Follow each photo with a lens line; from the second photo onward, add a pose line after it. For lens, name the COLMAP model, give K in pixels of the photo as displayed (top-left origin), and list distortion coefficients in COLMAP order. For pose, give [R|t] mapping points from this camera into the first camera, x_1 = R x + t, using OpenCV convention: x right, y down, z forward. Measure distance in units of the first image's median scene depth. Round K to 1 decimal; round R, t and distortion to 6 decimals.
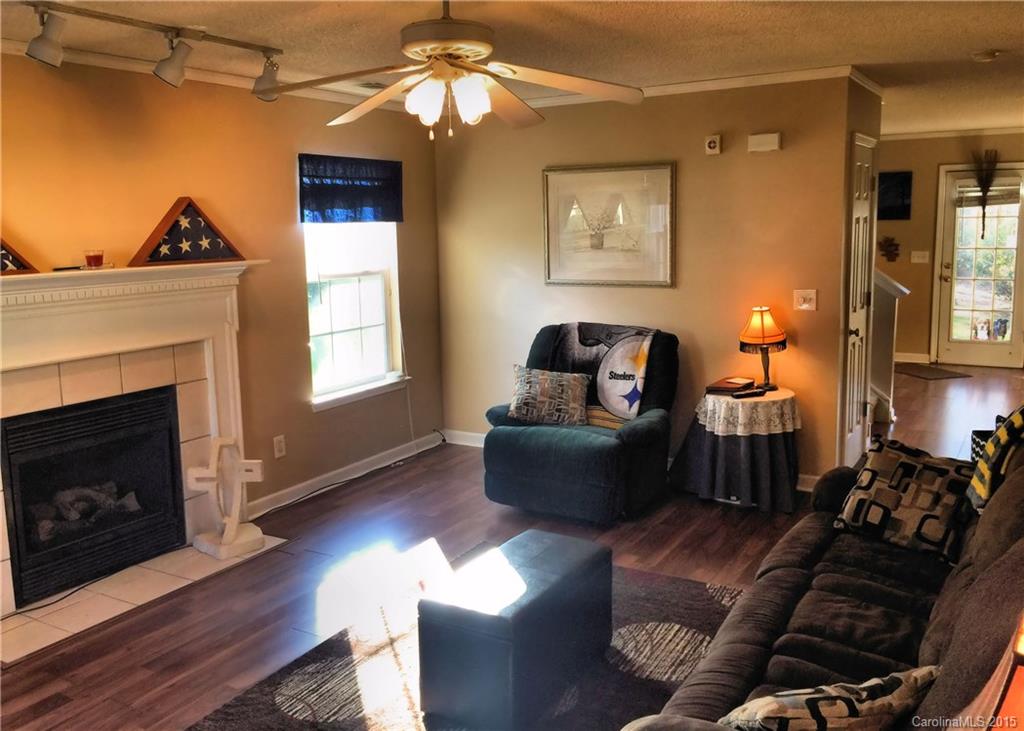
lens RADIAL K [[896.5, 0, 512.0], [0, 896.5, 365.5], [0, 0, 1]] dist [0.002646, 0.001517]
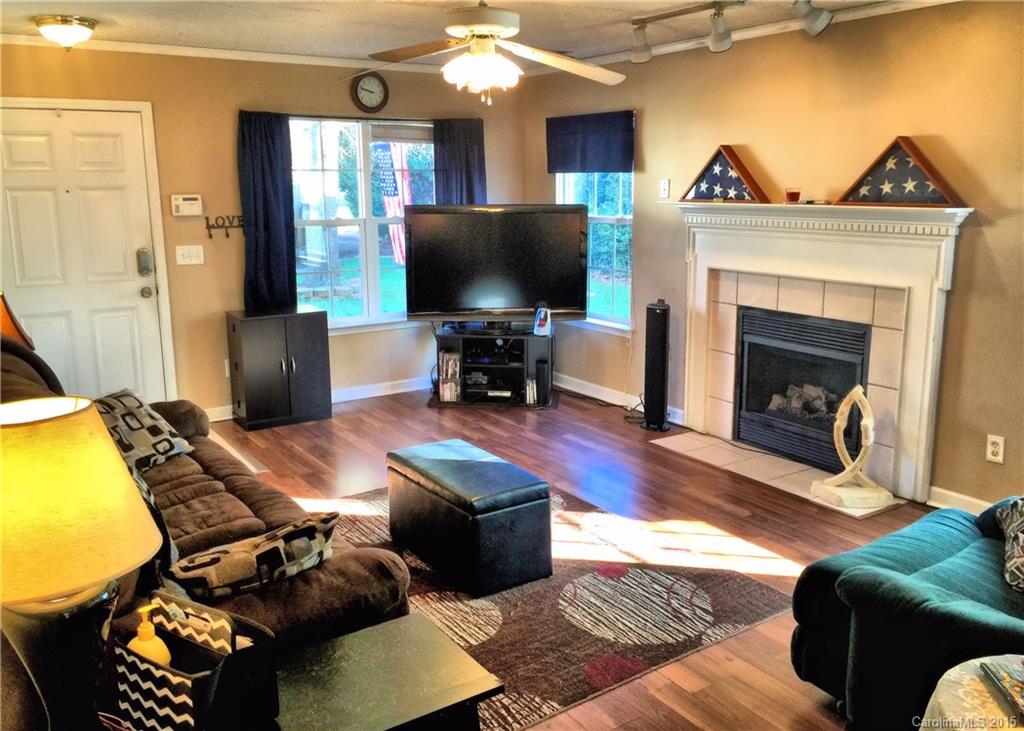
lens RADIAL K [[859.3, 0, 512.0], [0, 859.3, 365.5], [0, 0, 1]] dist [0.007621, 0.002974]
pose [[-0.436633, 0.210161, -0.874748, 0.677443], [-0.131065, 0.947097, 0.292965, -0.171316], [0.890041, 0.242567, -0.385989, 1.045795]]
